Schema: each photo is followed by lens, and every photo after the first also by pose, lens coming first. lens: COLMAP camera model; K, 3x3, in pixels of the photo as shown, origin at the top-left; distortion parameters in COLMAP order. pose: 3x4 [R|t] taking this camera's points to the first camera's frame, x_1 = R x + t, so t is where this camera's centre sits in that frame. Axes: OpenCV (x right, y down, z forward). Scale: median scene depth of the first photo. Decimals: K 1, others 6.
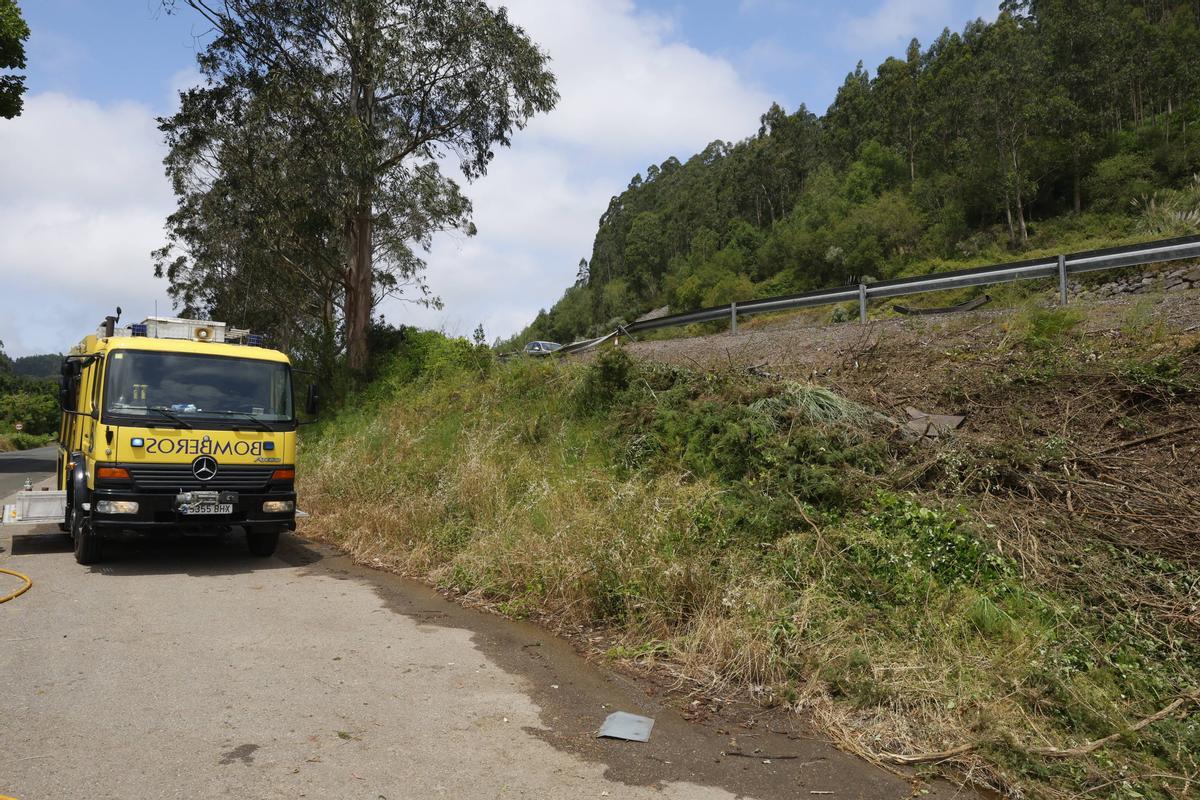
lens RADIAL K [[812.3, 0, 598.5], [0, 812.3, 404.4], [0, 0, 1]] dist [-0.103551, 0.082368]
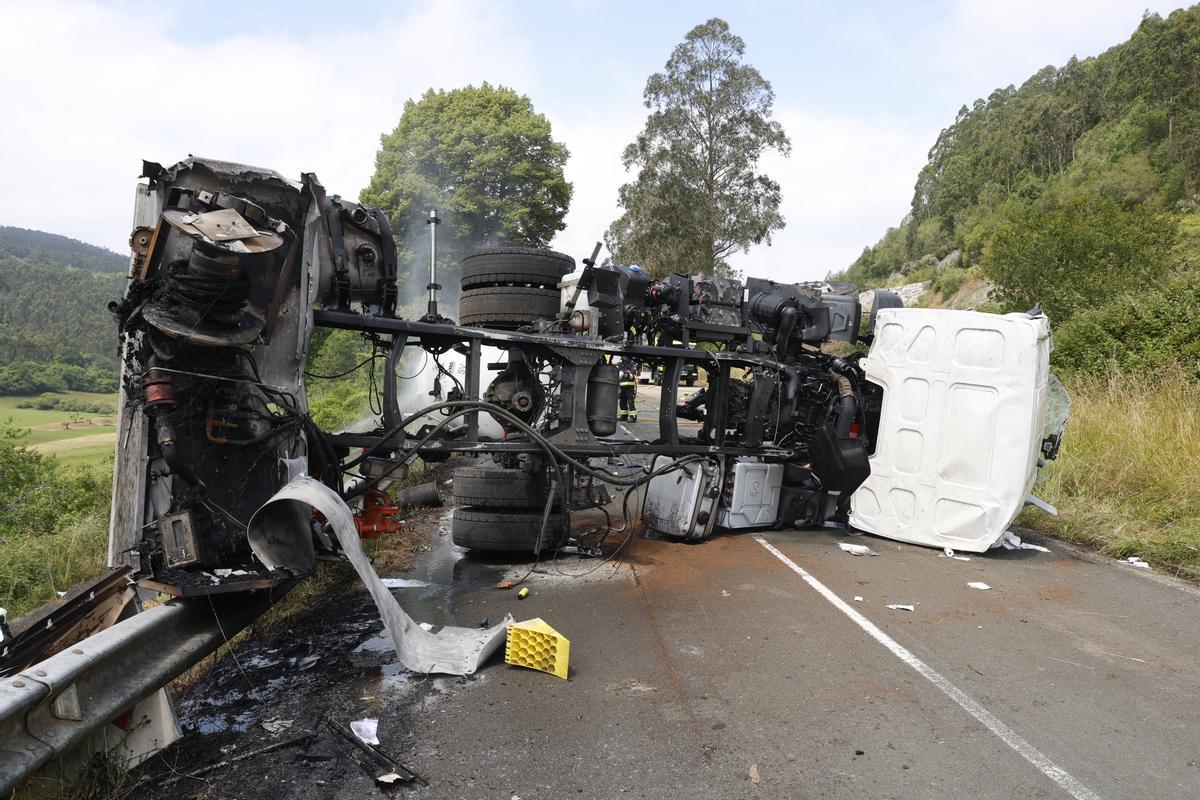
lens RADIAL K [[812.3, 0, 594.8], [0, 812.3, 395.4], [0, 0, 1]] dist [-0.103551, 0.082368]
pose [[0.908031, 0.009515, -0.418795, 0.402250], [0.026797, 0.996375, 0.080740, -0.073648], [0.418045, -0.084537, 0.904484, -1.381531]]
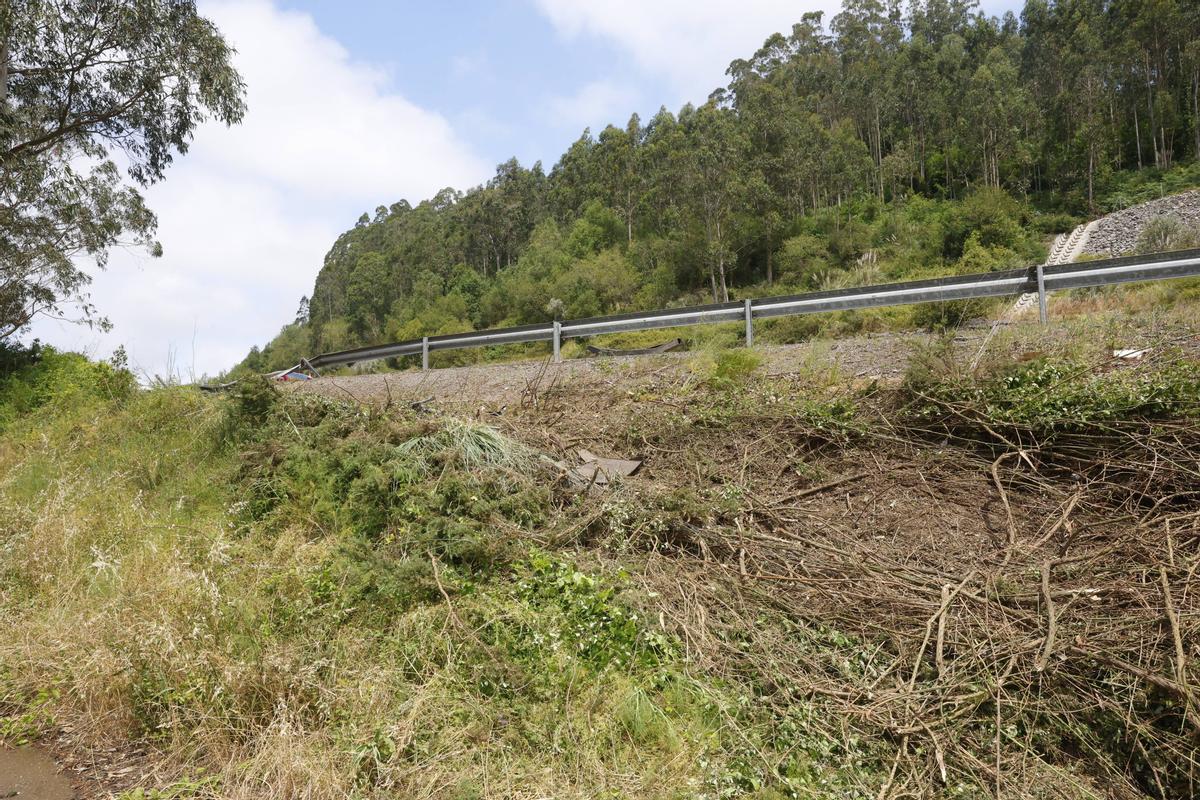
lens RADIAL K [[812.3, 0, 580.1], [0, 812.3, 404.6], [0, 0, 1]] dist [-0.103551, 0.082368]
pose [[0.950819, 0.033785, 0.307900, 0.033973], [-0.016030, 0.998069, -0.060012, 0.002127], [-0.309333, 0.052125, 0.949524, 0.048221]]
